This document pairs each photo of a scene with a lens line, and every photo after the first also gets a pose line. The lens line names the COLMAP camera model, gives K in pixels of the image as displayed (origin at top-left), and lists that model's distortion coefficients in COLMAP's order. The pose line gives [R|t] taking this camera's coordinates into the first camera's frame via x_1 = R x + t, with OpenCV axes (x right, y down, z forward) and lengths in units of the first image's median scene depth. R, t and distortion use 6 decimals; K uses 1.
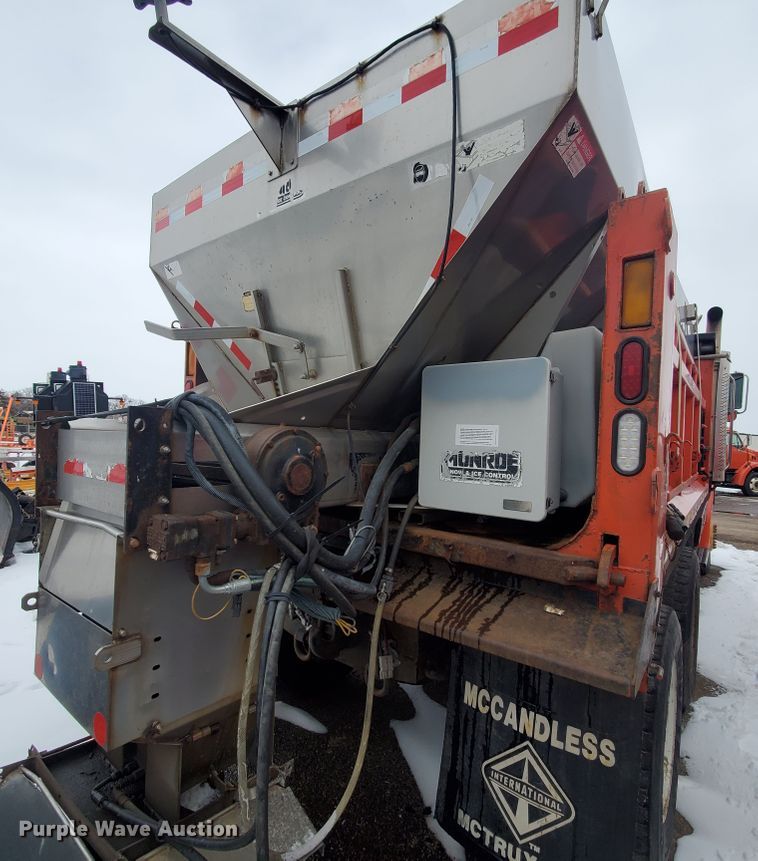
lens RADIAL K [[455.0, 0, 379.0], [0, 455.0, 430.5], [0, 0, 1]] dist [-0.000122, 0.002064]
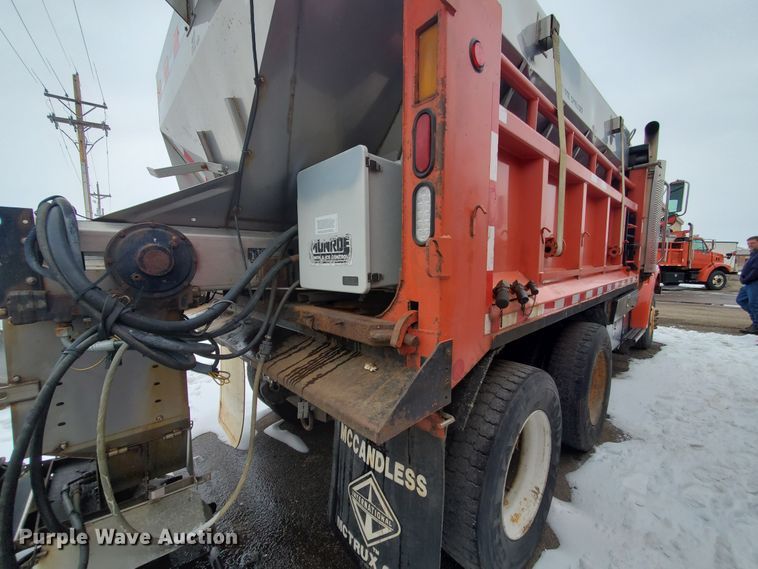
lens RADIAL K [[309.7, 0, 366.4], [0, 309.7, 286.0], [0, 0, 1]] dist [0.004218, 0.000297]
pose [[0.985424, -0.032828, -0.166917, 0.457532], [0.049228, 0.994251, 0.095082, 0.099858], [0.162836, -0.101914, 0.981376, 0.217588]]
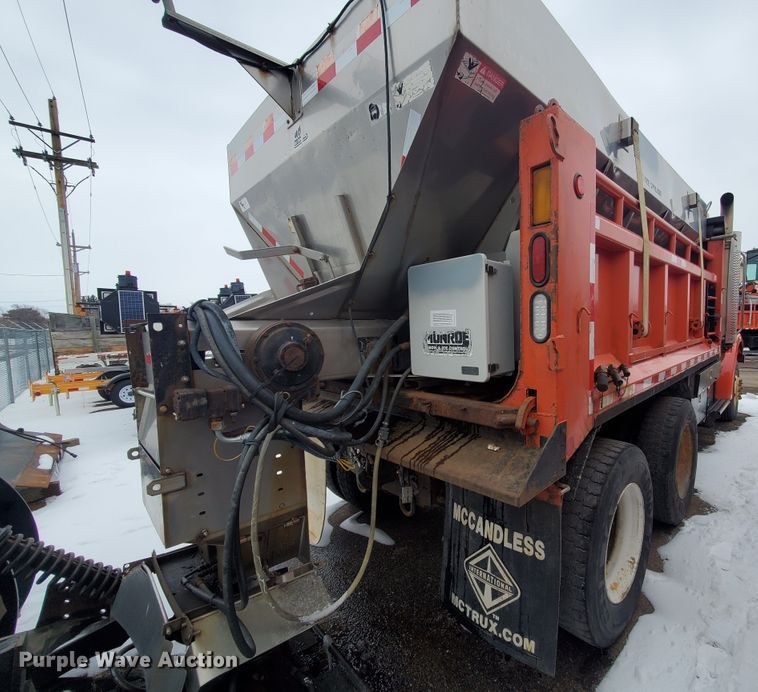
lens RADIAL K [[366.6, 0, 451.9], [0, 366.6, 348.1], [0, 0, 1]] dist [0.000792, -0.000313]
pose [[0.994637, -0.055684, -0.087163, 0.332875], [0.062448, 0.995081, 0.076904, 0.016574], [0.082452, -0.081934, 0.993221, -0.037379]]
